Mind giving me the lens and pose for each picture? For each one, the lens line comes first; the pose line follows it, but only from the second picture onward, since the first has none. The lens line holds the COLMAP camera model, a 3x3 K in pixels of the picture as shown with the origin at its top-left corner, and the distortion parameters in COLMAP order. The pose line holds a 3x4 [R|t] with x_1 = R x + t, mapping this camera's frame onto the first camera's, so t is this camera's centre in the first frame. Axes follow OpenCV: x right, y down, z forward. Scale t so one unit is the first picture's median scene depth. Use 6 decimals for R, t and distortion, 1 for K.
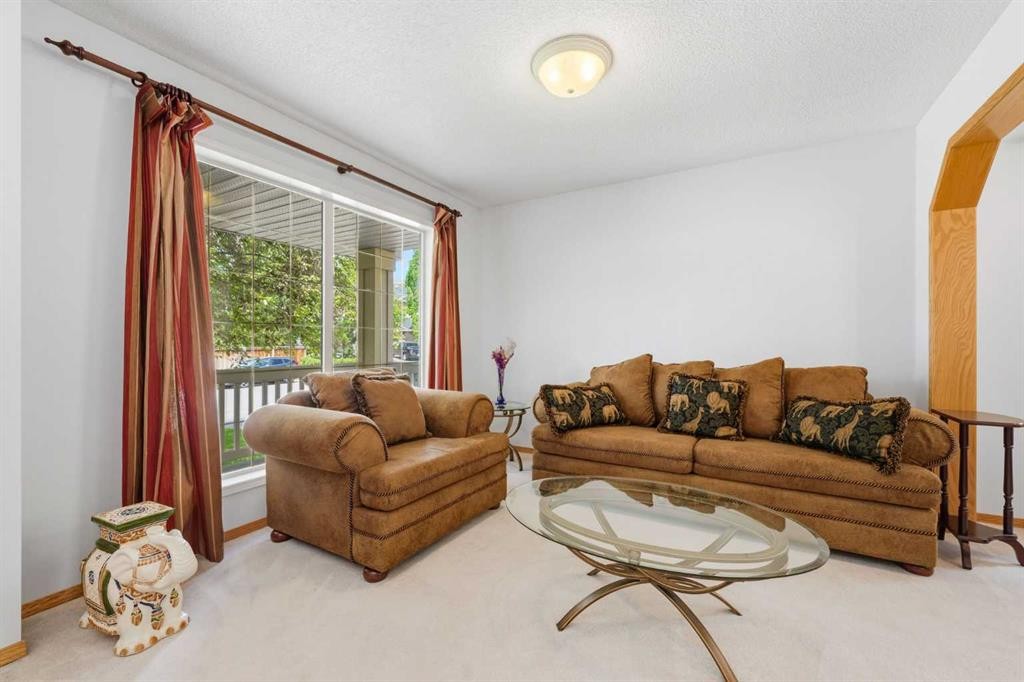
lens RADIAL K [[417.6, 0, 512.0], [0, 417.6, 341.0], [0, 0, 1]] dist [0.000228, -0.000385]
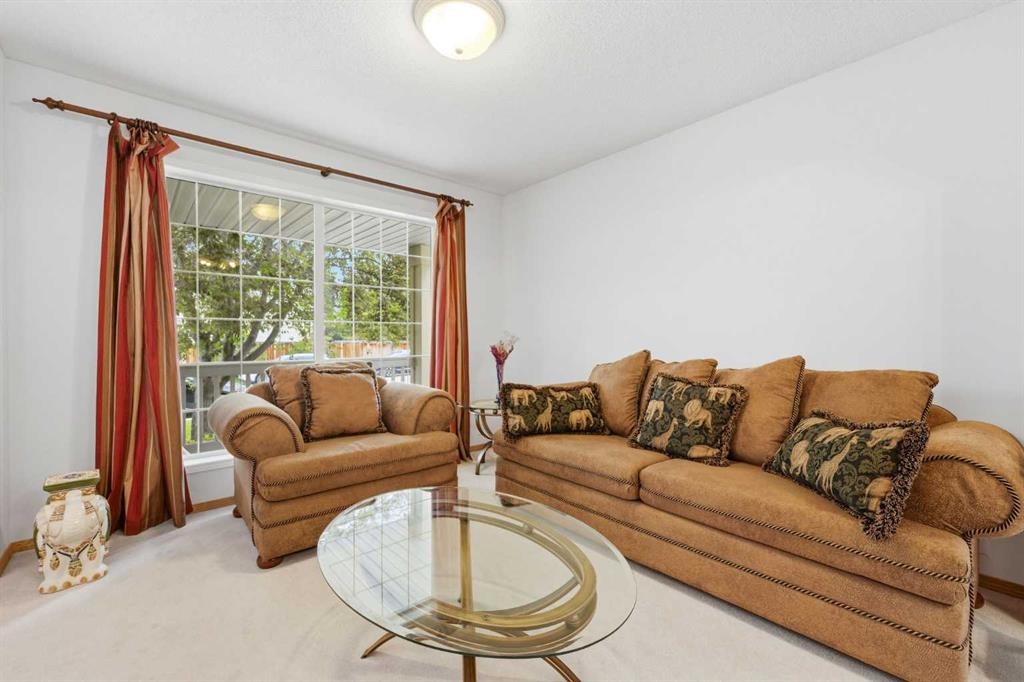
lens RADIAL K [[428.9, 0, 513.3], [0, 428.9, 337.8], [0, 0, 1]] dist [0.000458, 0.000089]
pose [[0.946791, -0.001622, -0.321845, 0.458532], [0.003418, 0.999982, 0.005016, 0.002165], [0.321831, -0.005850, 0.946779, 0.149966]]
